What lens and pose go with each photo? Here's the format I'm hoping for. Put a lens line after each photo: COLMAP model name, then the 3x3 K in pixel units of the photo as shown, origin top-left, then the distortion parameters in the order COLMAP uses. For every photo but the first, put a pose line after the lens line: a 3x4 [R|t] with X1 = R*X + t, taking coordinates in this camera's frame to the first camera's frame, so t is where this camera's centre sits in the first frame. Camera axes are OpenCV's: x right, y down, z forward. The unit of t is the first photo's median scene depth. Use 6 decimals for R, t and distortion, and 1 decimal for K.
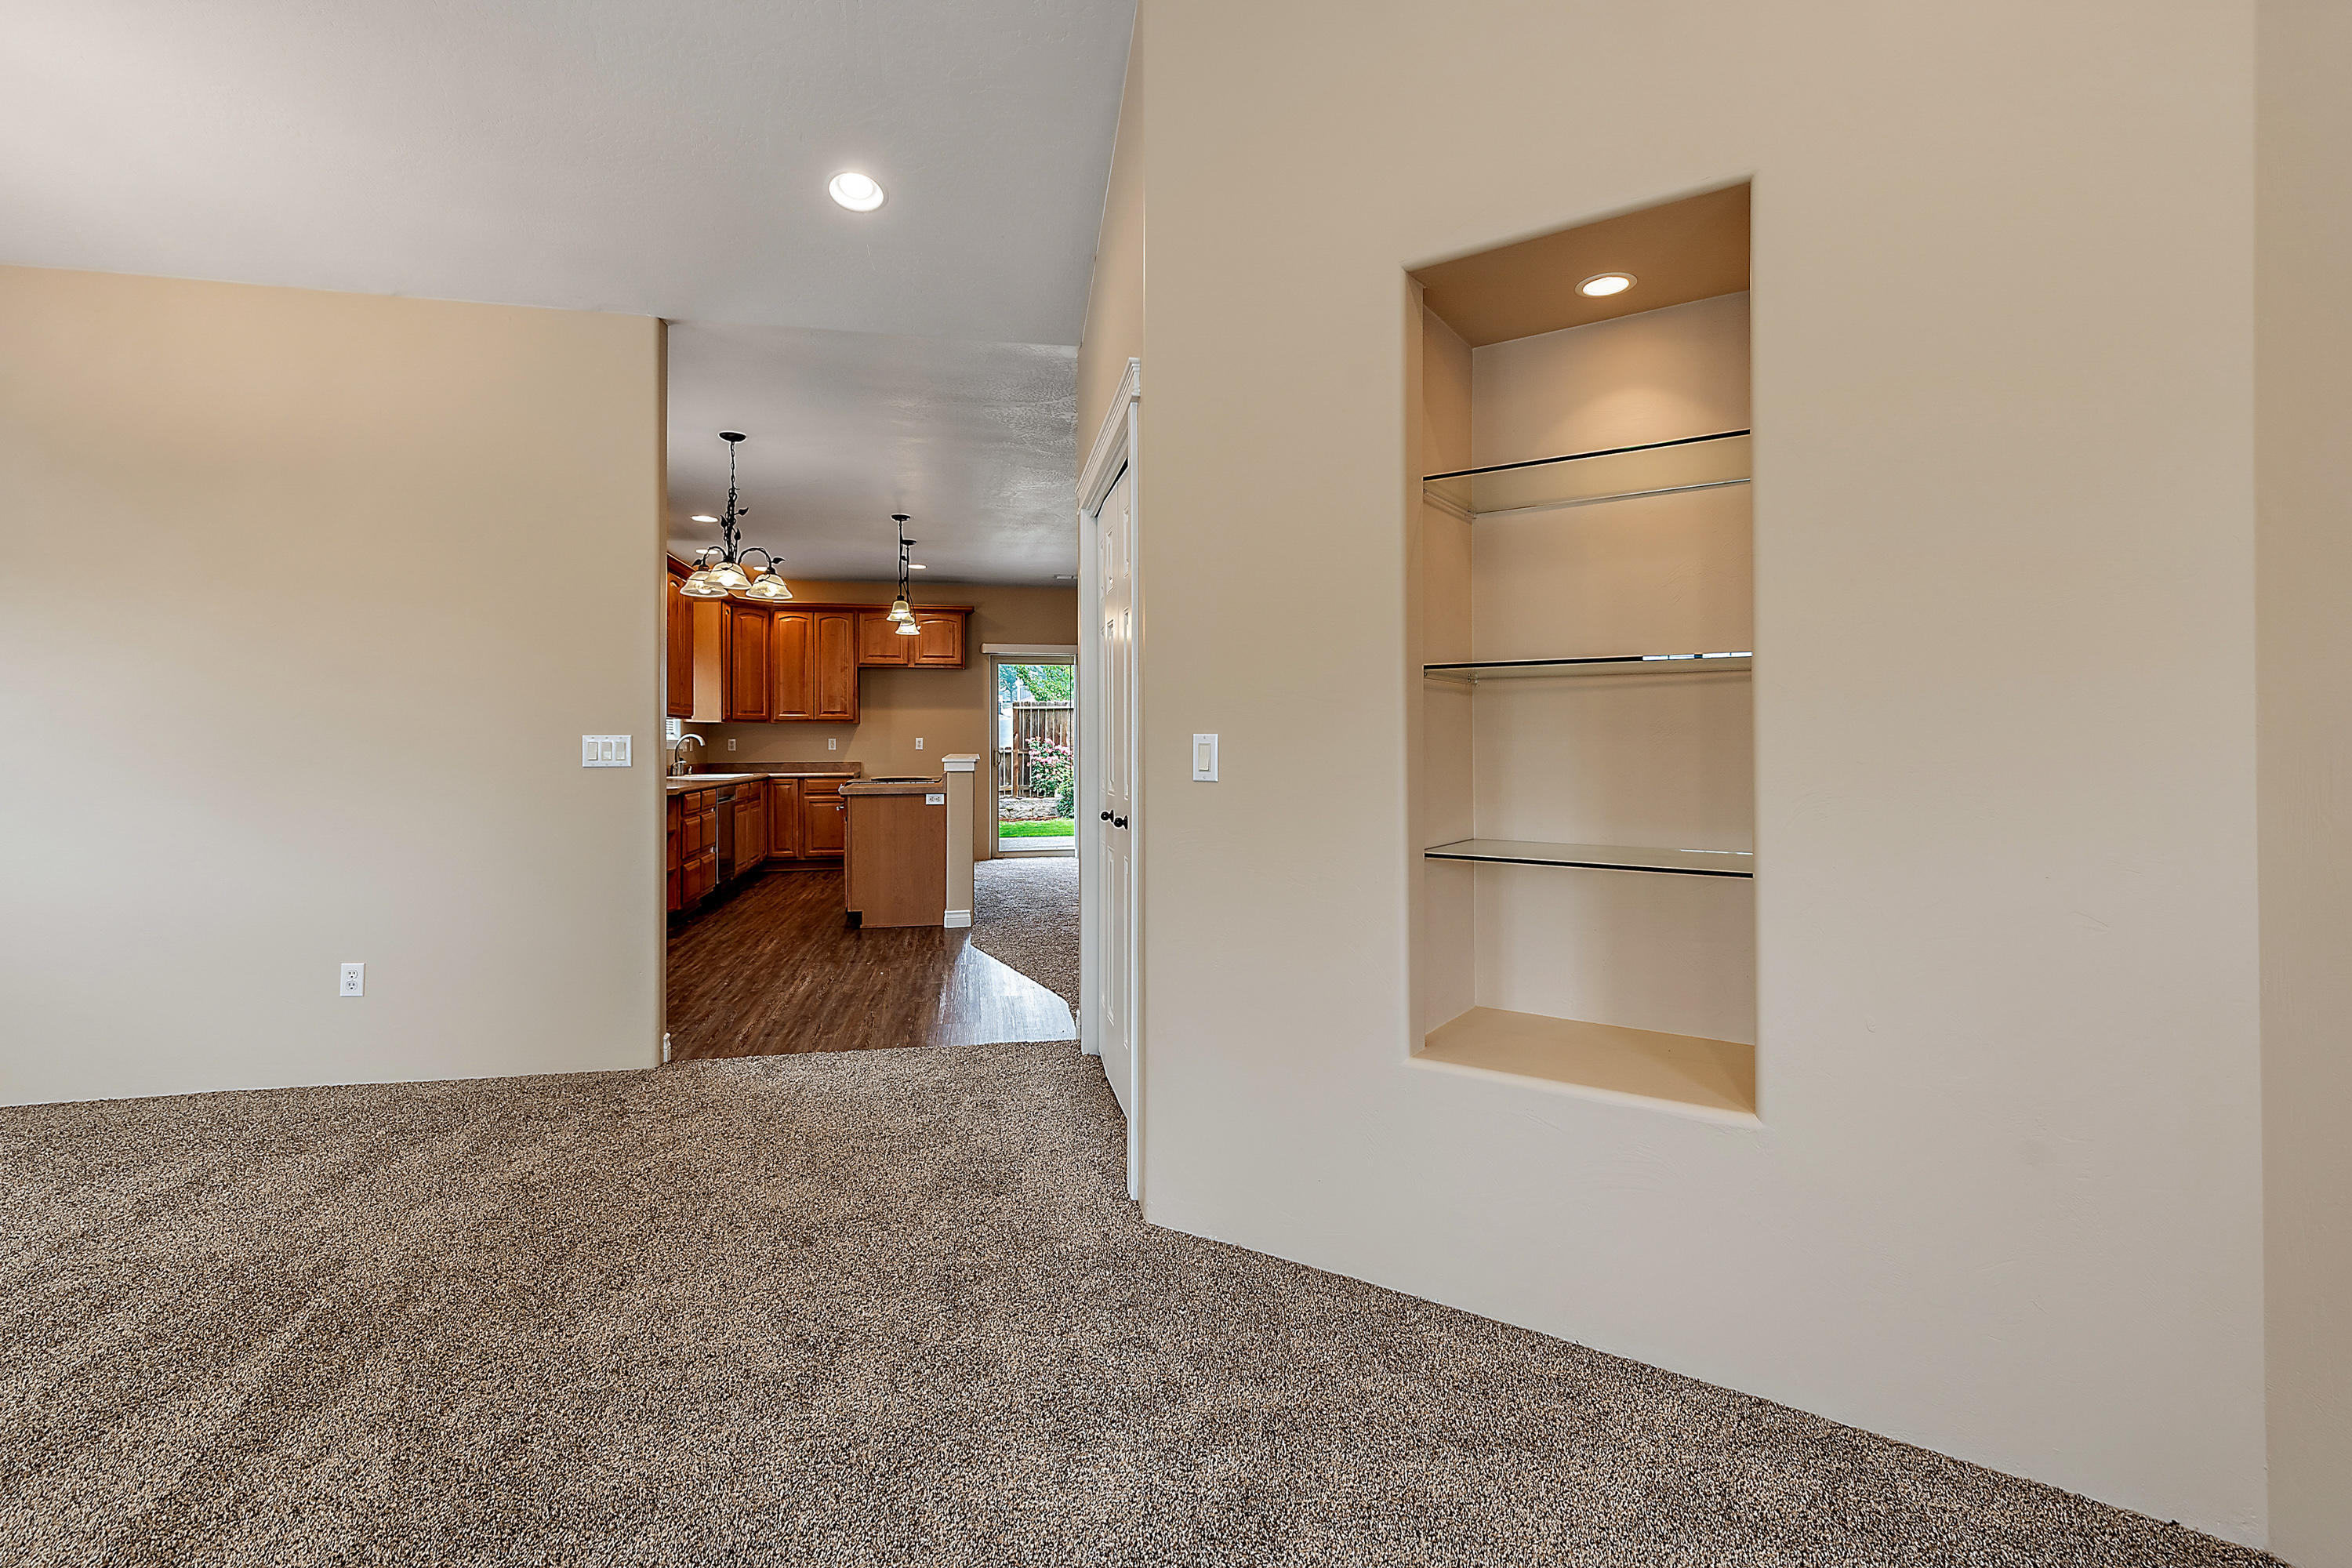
lens RADIAL K [[1083.0, 0, 1190.1], [0, 1083.0, 742.8], [0, 0, 1]] dist [0.005948, -0.000099]
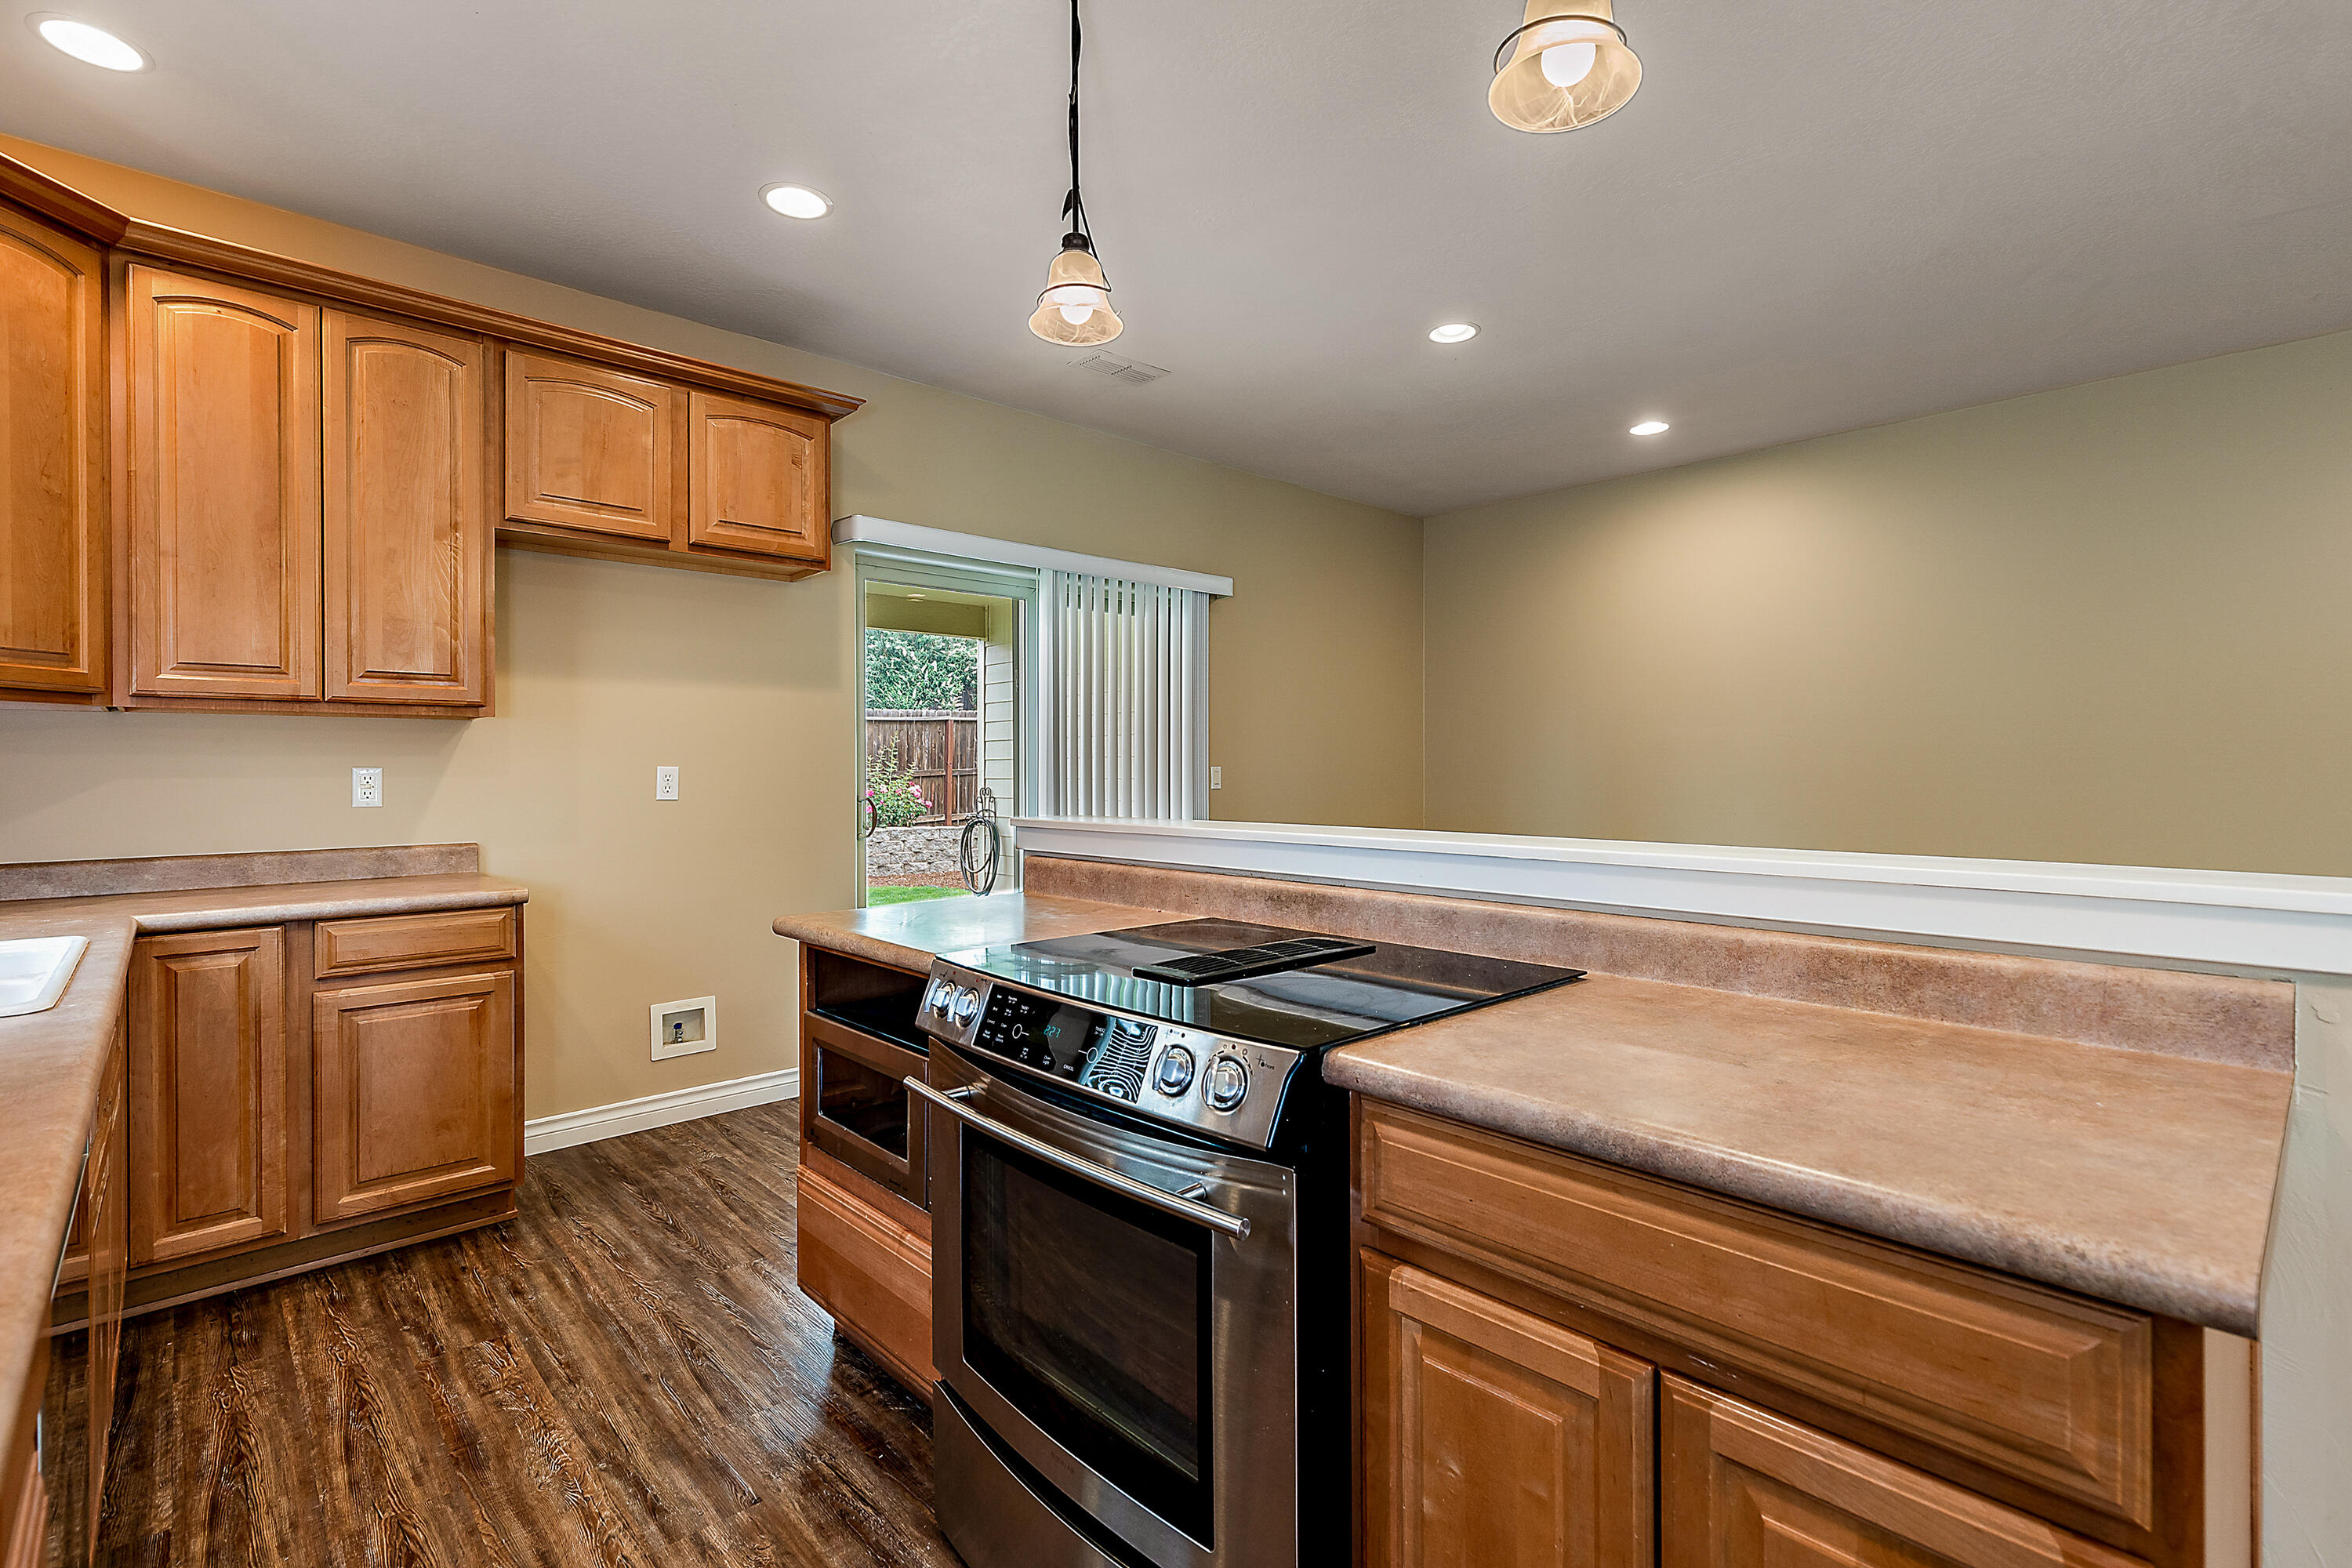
lens RADIAL K [[1083.0, 0, 1190.9], [0, 1083.0, 766.8], [0, 0, 1]] dist [0.005948, -0.000099]
pose [[0.849430, -0.000877, 0.527701, -0.383229], [0.003155, 0.999989, -0.003417, -0.002962], [-0.527692, 0.004567, 0.849424, 0.815363]]
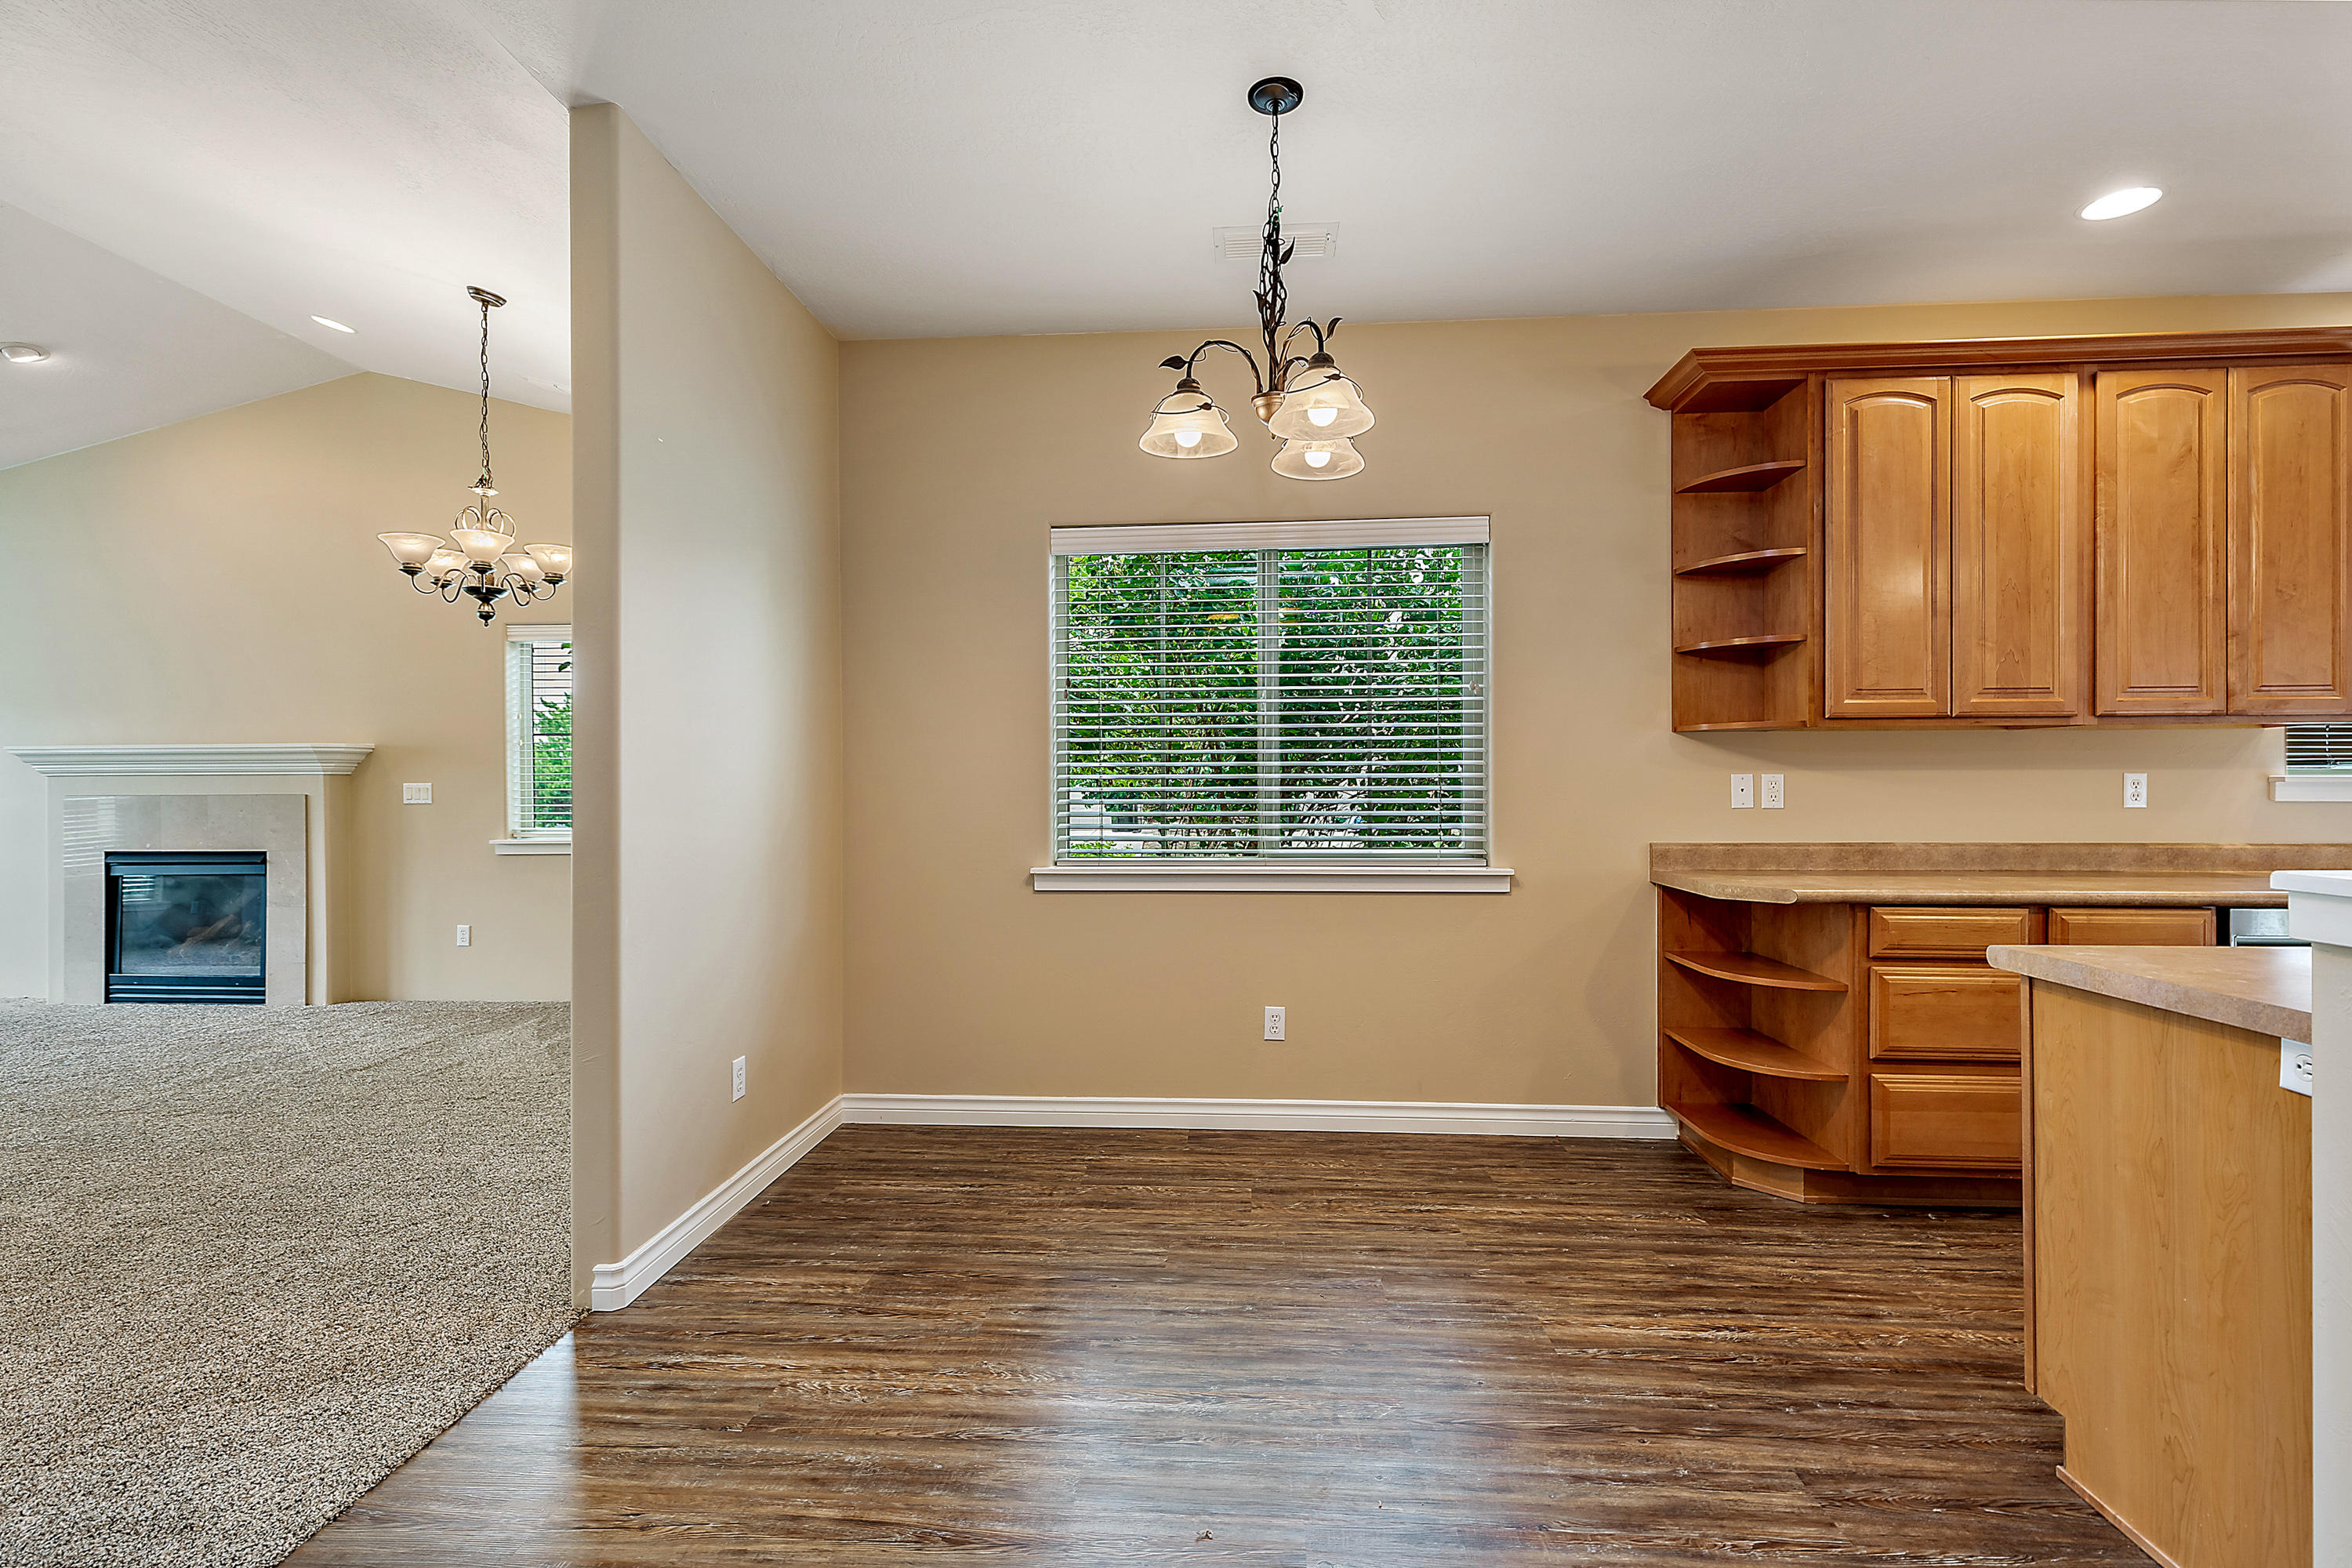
lens RADIAL K [[1083.0, 0, 1174.7], [0, 1083.0, 782.6], [0, 0, 1]] dist [0.005948, -0.000099]
pose [[-0.263213, 0.000539, -0.964738, 0.013197], [-0.000029, 1.000000, 0.000567, -0.001200], [0.964738, 0.000177, -0.263213, 0.731202]]
